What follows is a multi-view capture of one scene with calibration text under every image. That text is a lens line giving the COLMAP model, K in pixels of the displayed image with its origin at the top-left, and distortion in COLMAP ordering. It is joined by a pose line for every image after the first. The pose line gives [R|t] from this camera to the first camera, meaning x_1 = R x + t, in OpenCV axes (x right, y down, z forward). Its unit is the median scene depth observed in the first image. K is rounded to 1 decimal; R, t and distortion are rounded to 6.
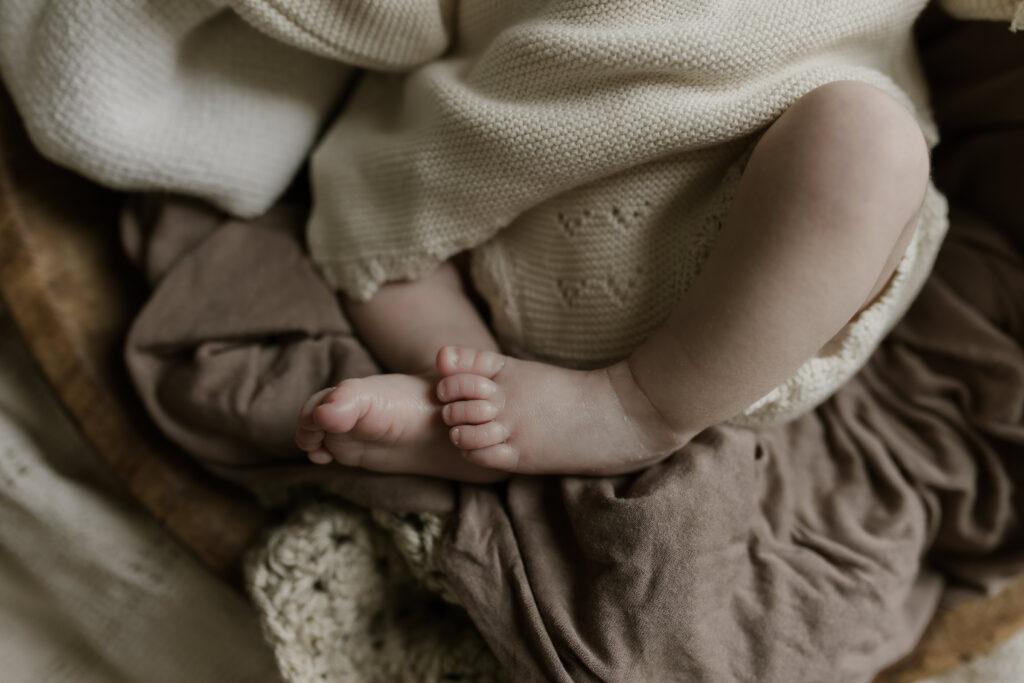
lens RADIAL K [[1052.7, 0, 512.0], [0, 1052.7, 341.5], [0, 0, 1]] dist [-0.003026, -0.018568]
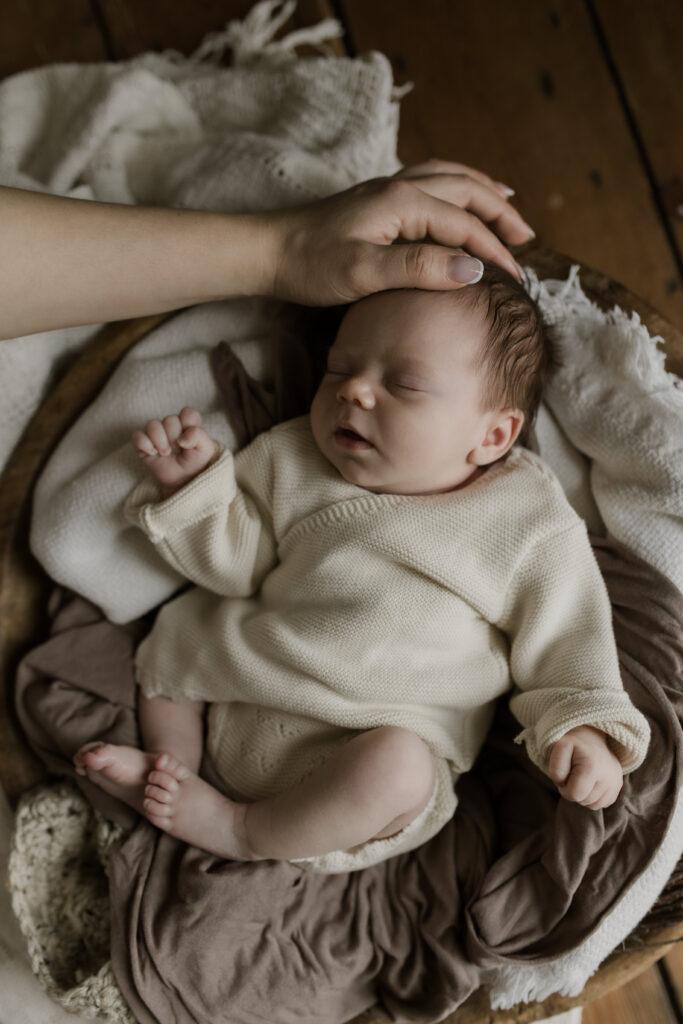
lens RADIAL K [[1000.7, 0, 341.5], [0, 1000.7, 512.0], [0, 0, 1]] dist [-0.037280, 0.011897]
pose [[0.888770, 0.444553, -0.111627, 0.213248], [-0.452473, 0.889836, -0.058814, -0.388531], [0.073184, 0.102780, 0.992008, -0.729893]]
